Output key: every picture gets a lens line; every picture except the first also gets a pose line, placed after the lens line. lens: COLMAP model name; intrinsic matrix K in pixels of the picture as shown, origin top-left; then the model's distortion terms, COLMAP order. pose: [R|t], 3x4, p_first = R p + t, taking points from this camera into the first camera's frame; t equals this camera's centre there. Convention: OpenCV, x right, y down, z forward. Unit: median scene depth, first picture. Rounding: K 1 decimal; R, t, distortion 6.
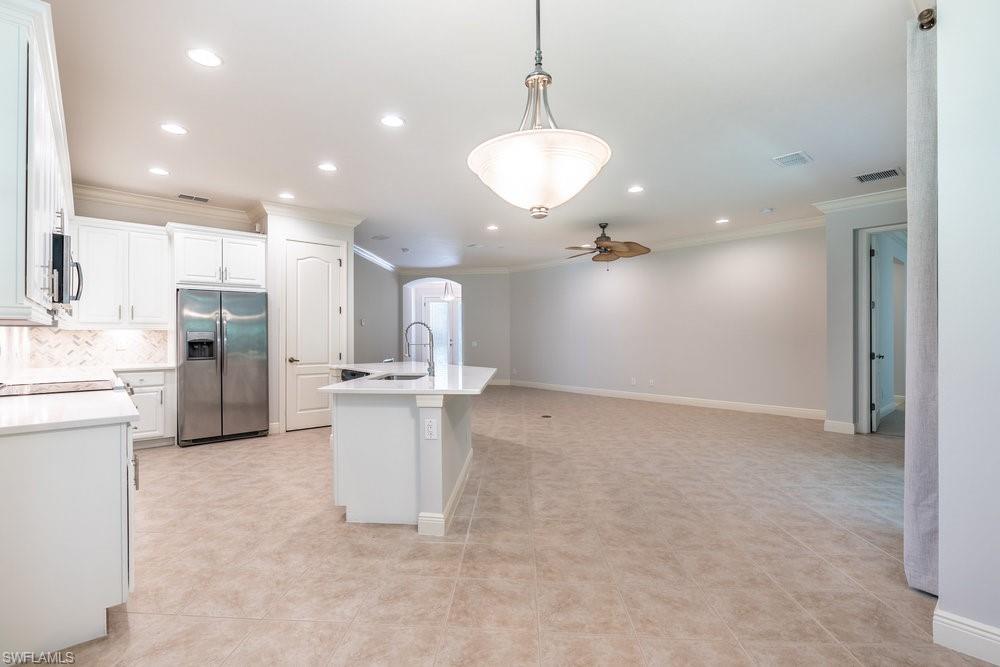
lens RADIAL K [[459.2, 0, 490.2], [0, 459.2, 337.3], [0, 0, 1]] dist [-0.007550, 0.000525]
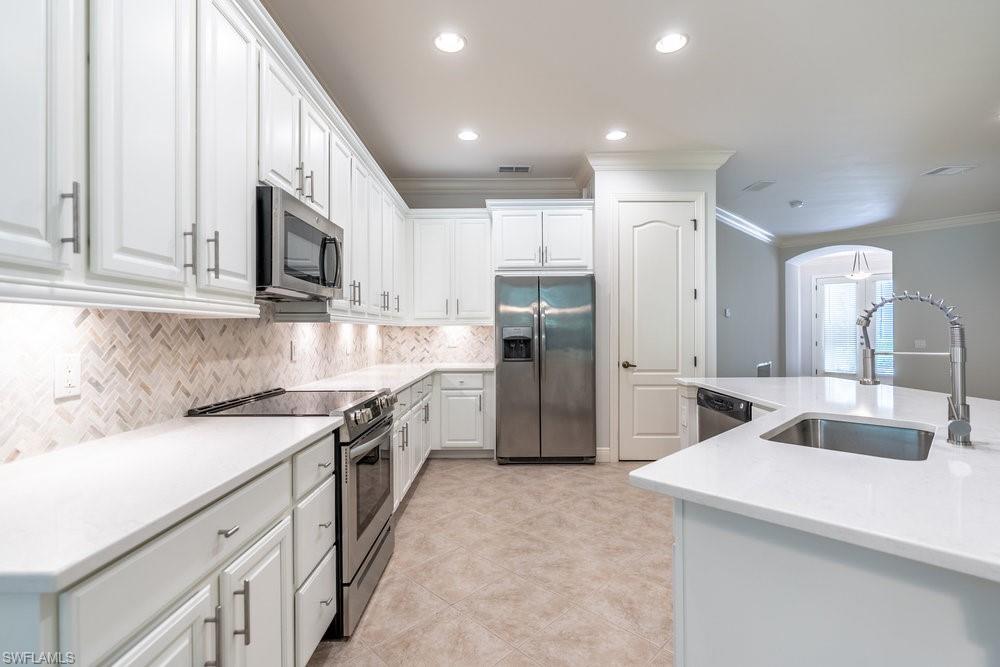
lens RADIAL K [[459.2, 0, 489.8], [0, 459.2, 332.9], [0, 0, 1]] dist [-0.007550, 0.000525]
pose [[0.739335, -0.000166, -0.673337, -0.113742], [0.000645, 1.000000, 0.000461, -0.002172], [0.673337, -0.000775, 0.739335, 0.353264]]
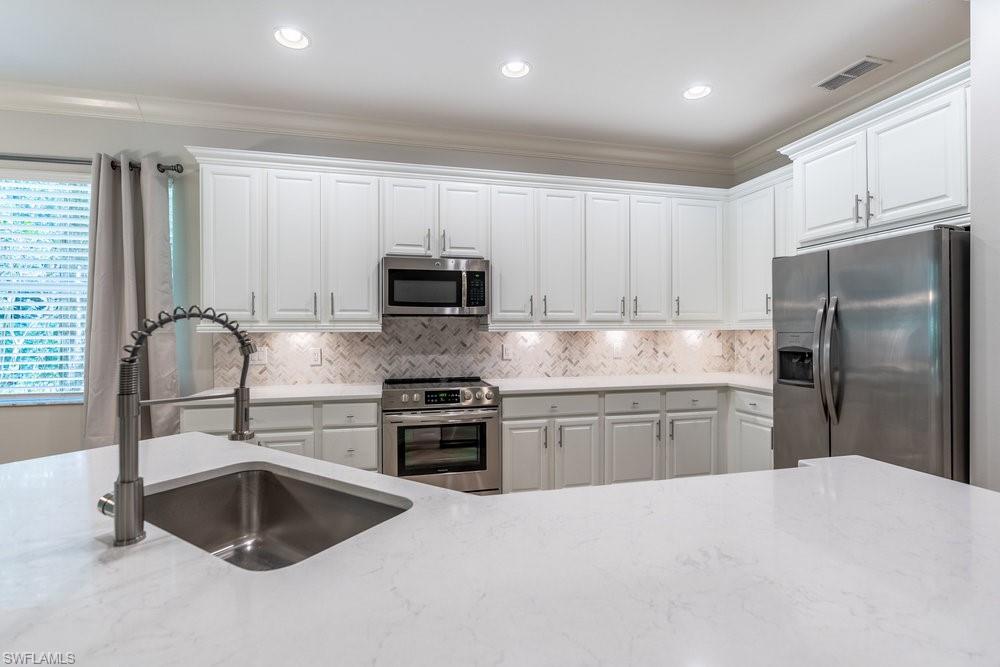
lens RADIAL K [[459.2, 0, 499.8], [0, 459.2, 335.7], [0, 0, 1]] dist [-0.007550, 0.000525]
pose [[-0.462271, 0.013987, -0.886629, 0.000148], [0.002707, 0.999893, 0.014362, -0.016762], [0.886735, 0.004239, -0.462259, 0.917727]]
